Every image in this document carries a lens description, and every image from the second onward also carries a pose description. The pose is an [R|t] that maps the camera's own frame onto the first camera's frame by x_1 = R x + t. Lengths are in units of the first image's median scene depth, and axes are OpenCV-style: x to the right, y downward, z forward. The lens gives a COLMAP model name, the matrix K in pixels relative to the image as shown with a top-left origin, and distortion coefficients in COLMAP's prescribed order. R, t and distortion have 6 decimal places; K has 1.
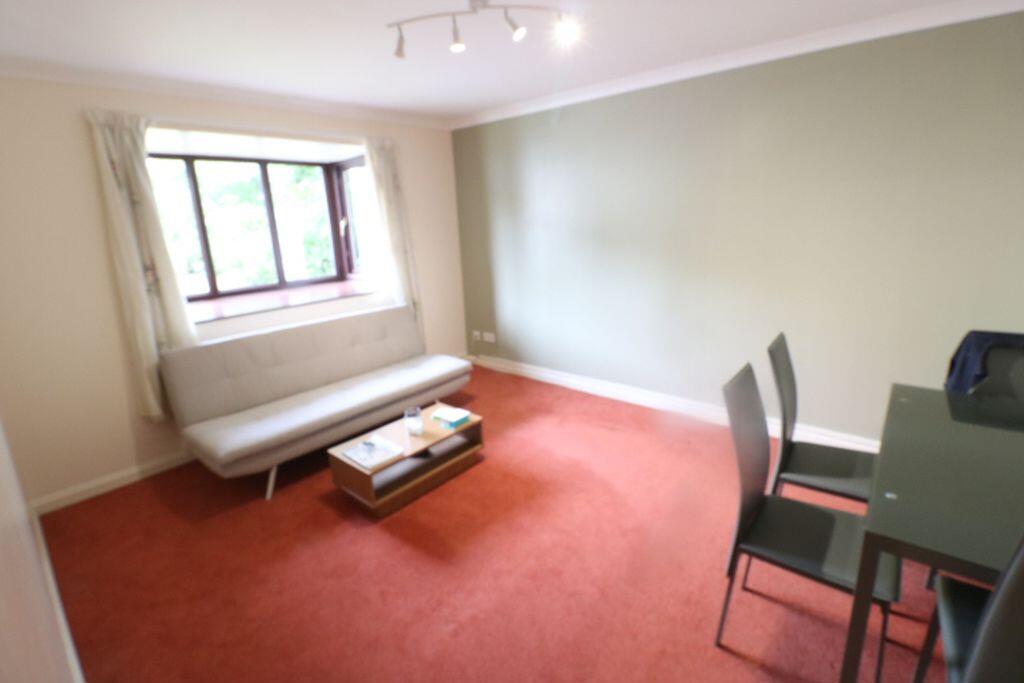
lens RADIAL K [[477.7, 0, 515.7], [0, 477.7, 335.4], [0, 0, 1]] dist [0.000310, -0.000068]
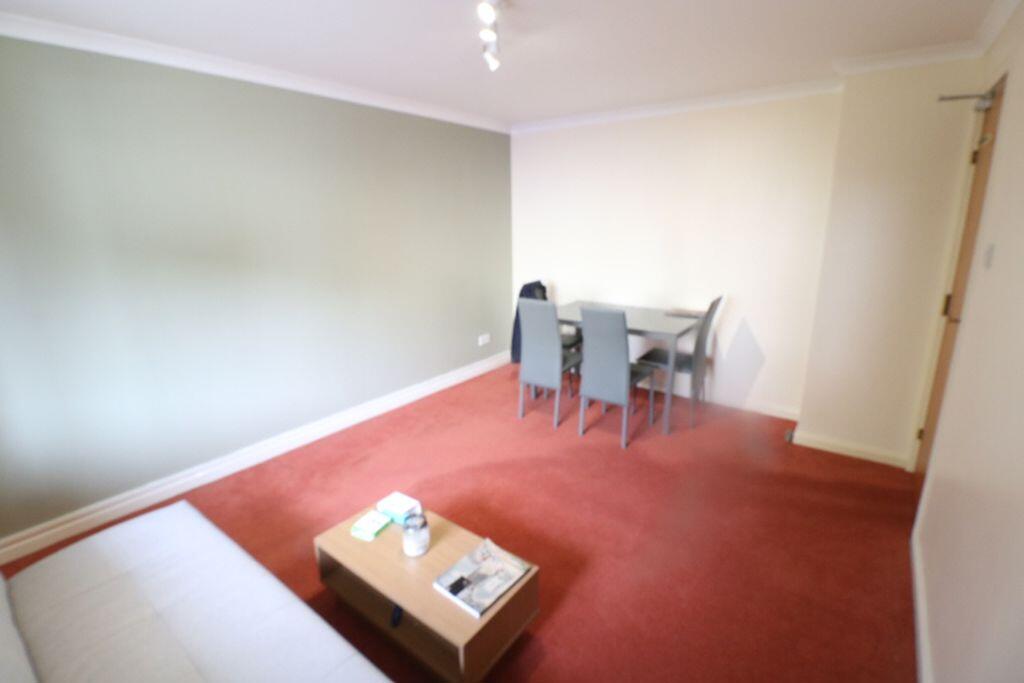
lens RADIAL K [[477.7, 0, 515.7], [0, 477.7, 335.4], [0, 0, 1]] dist [0.000310, -0.000068]
pose [[-0.062224, -0.203420, 0.977112, -0.647886], [0.258038, 0.942445, 0.212635, -0.143312], [-0.964129, 0.265363, -0.006153, 0.645582]]
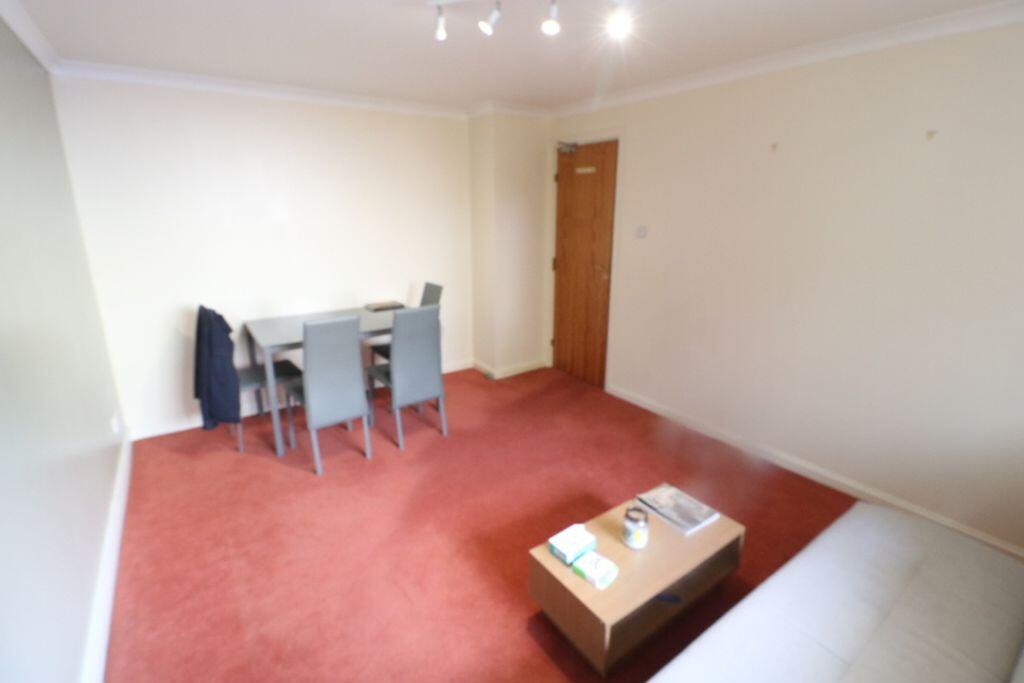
lens RADIAL K [[477.7, 0, 515.7], [0, 477.7, 335.4], [0, 0, 1]] dist [0.000310, -0.000068]
pose [[-0.969495, -0.023691, 0.243965, -0.184737], [0.098133, 0.874552, 0.474898, -0.300730], [-0.224611, 0.484352, -0.845549, 1.163490]]
